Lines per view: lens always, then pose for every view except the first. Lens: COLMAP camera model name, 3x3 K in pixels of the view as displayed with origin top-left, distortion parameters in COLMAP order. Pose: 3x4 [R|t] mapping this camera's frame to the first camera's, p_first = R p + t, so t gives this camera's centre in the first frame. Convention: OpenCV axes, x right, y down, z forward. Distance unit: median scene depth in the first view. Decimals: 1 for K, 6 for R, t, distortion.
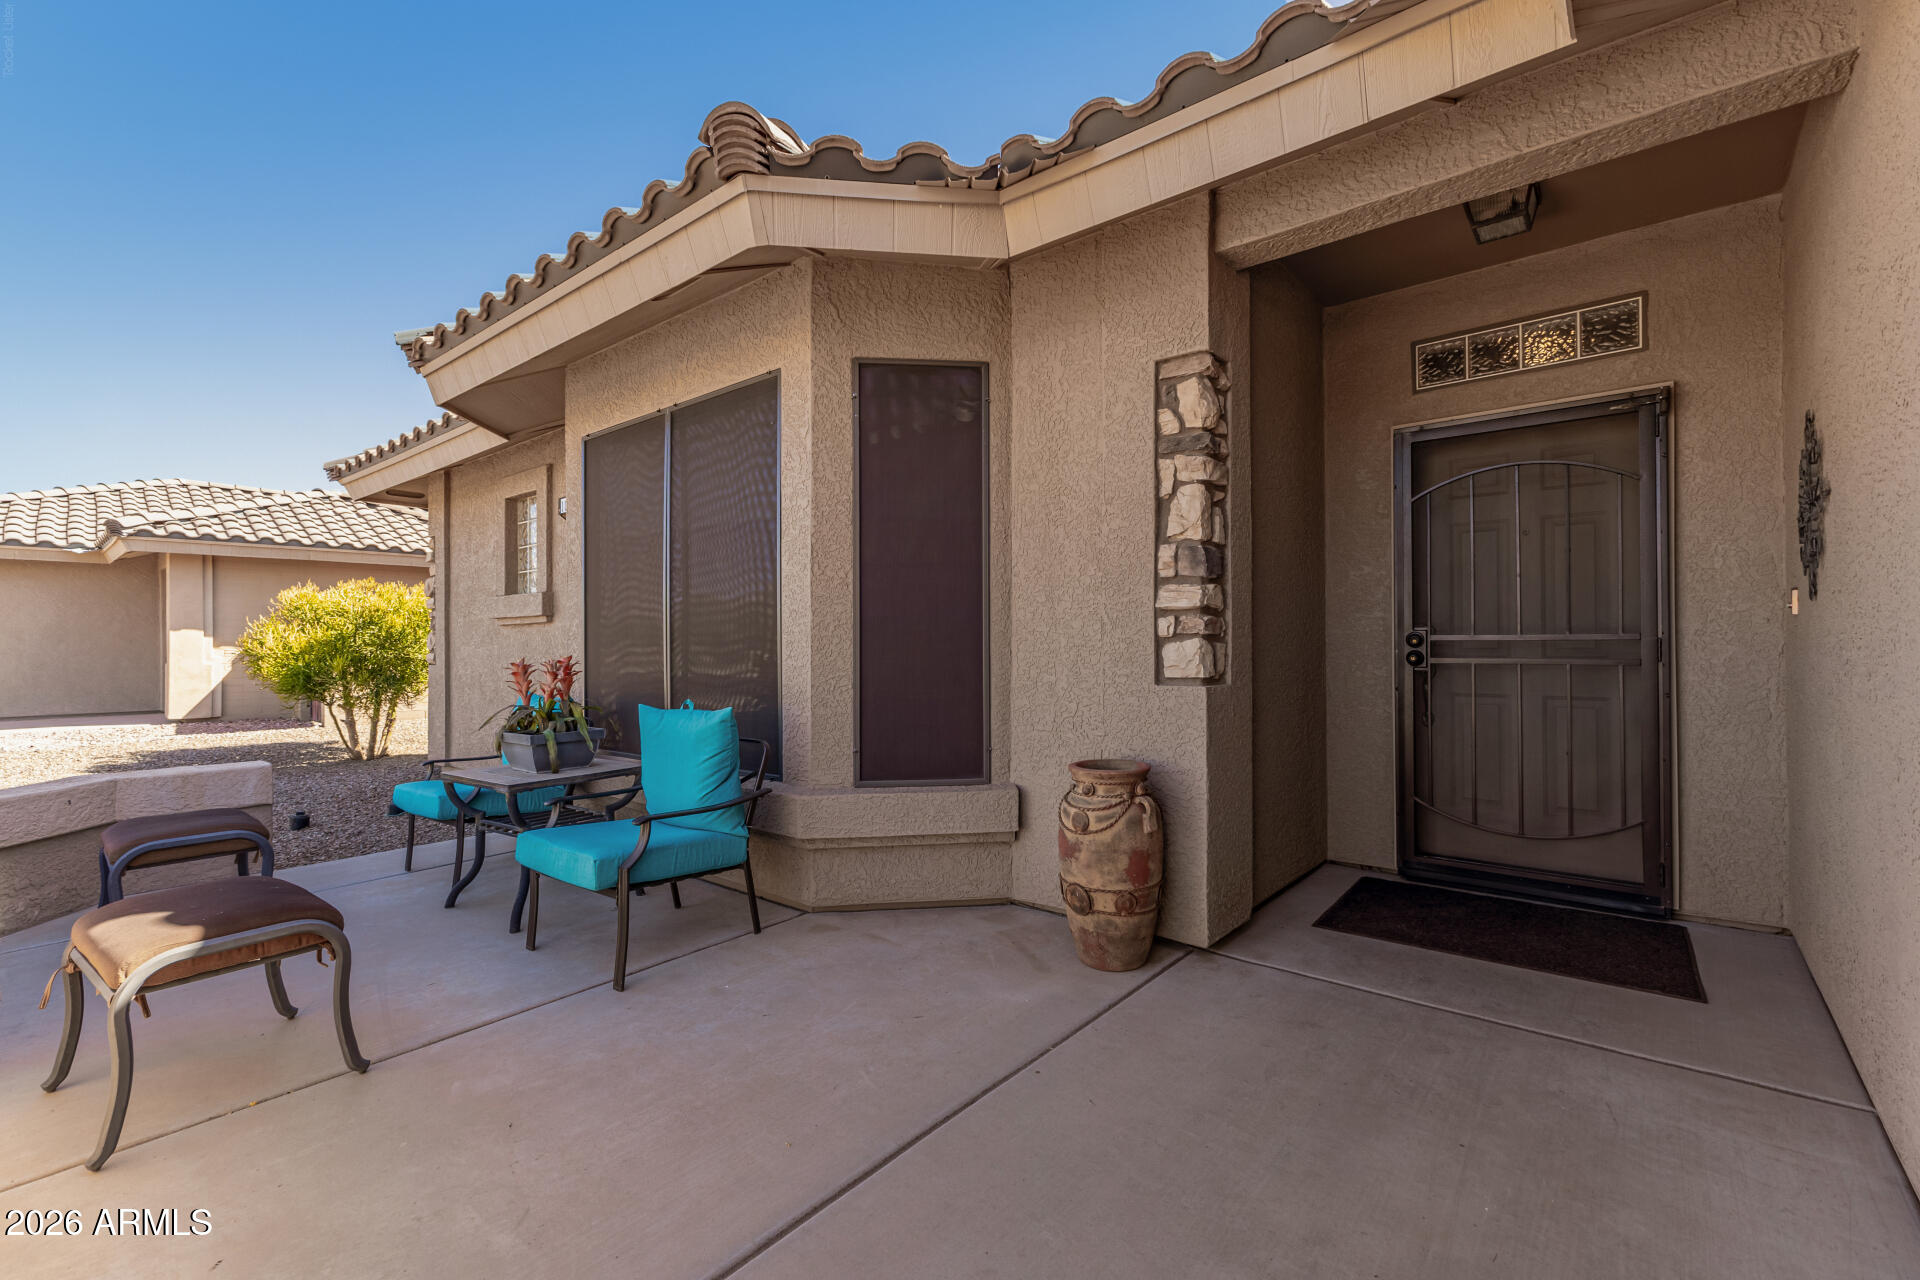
lens RADIAL K [[819.1, 0, 954.8], [0, 819.1, 635.4], [0, 0, 1]] dist [0.002940, -0.000353]
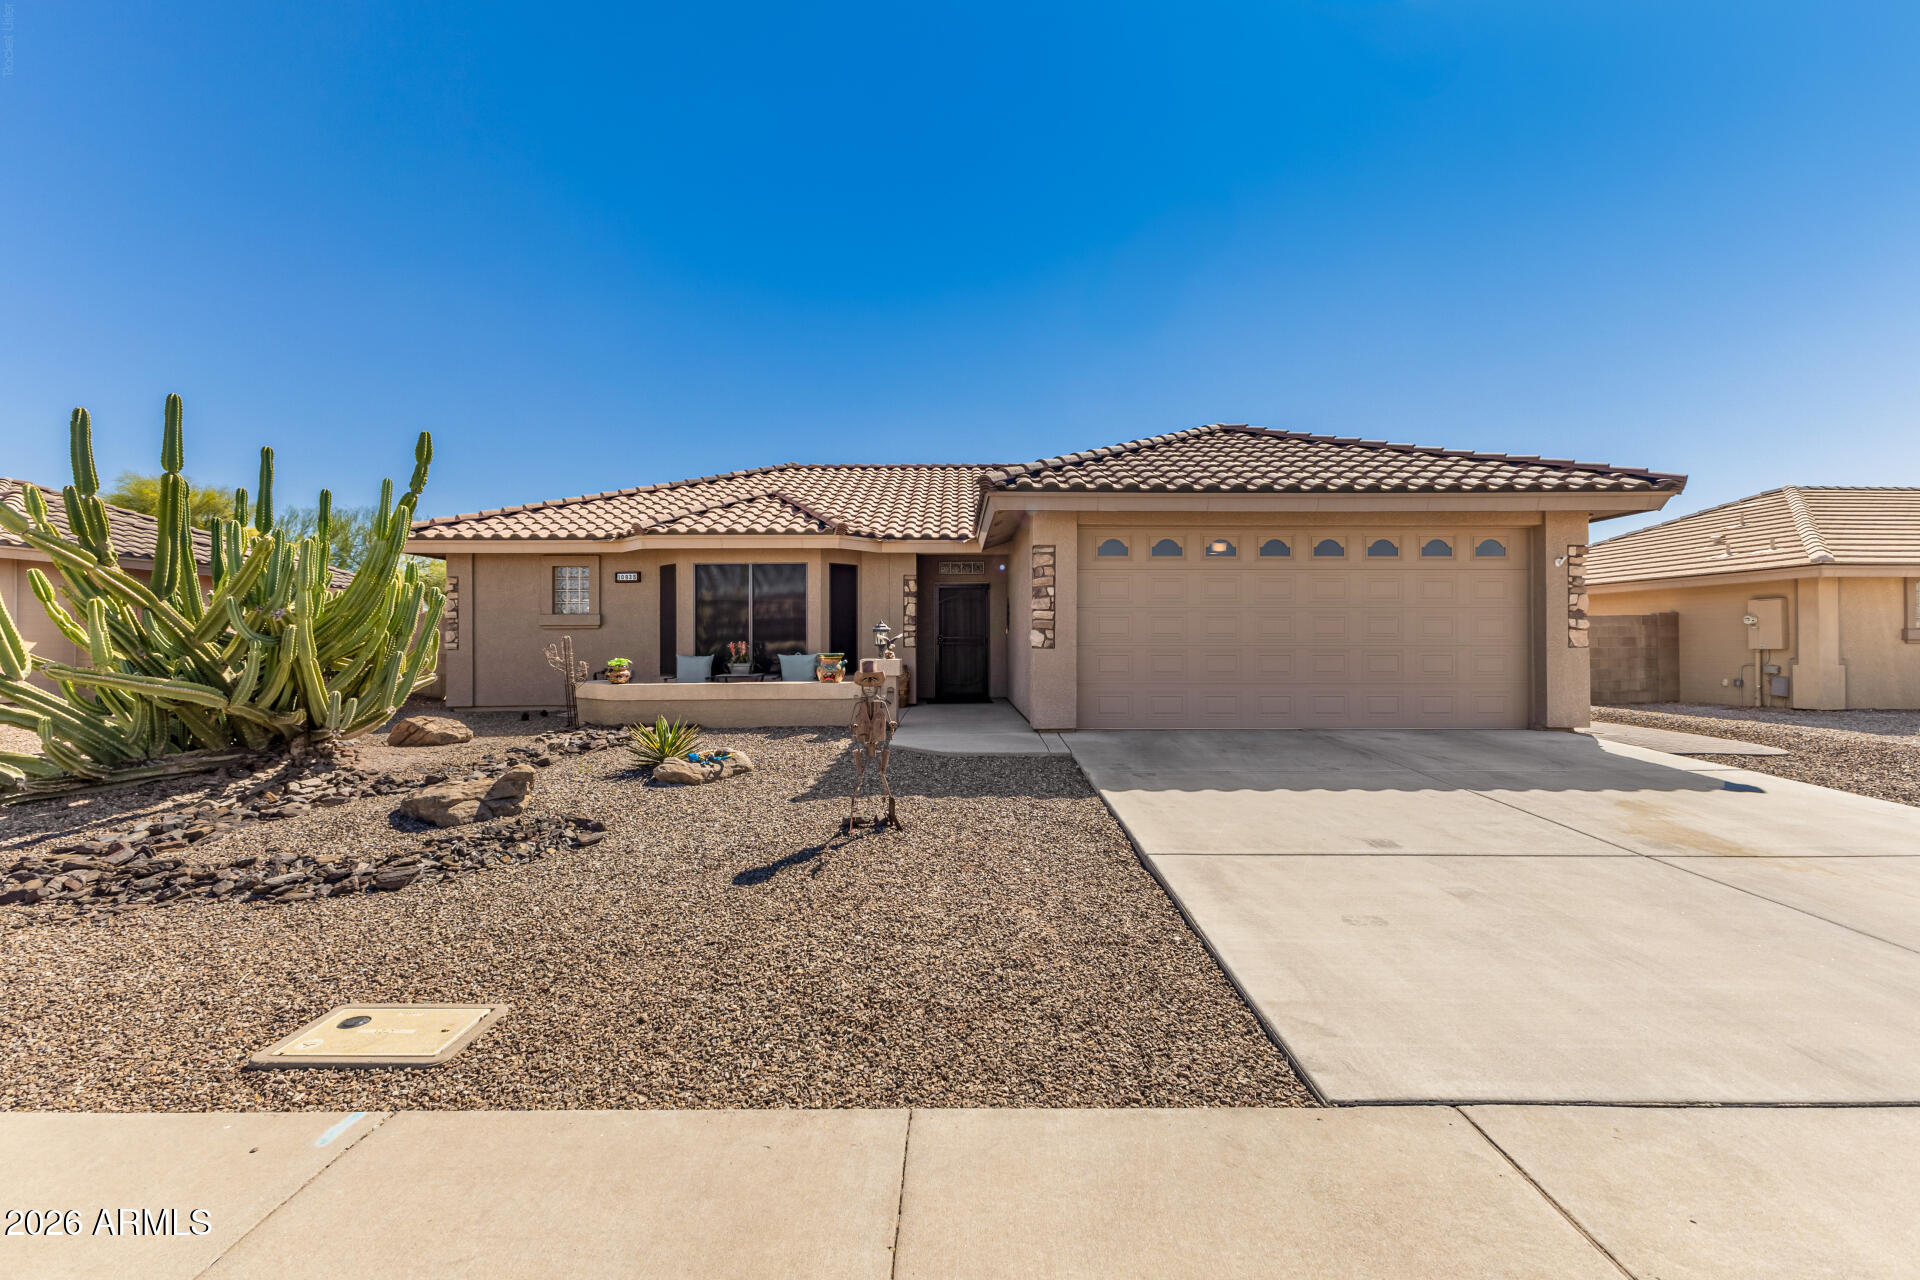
lens RADIAL K [[819.1, 0, 958.5], [0, 819.1, 634.2], [0, 0, 1]] dist [0.002940, -0.000353]
pose [[0.770090, 0.012759, 0.637808, -2.403817], [-0.008923, 0.999918, -0.009229, 0.028392], [-0.637873, 0.001416, 0.770140, -2.670921]]
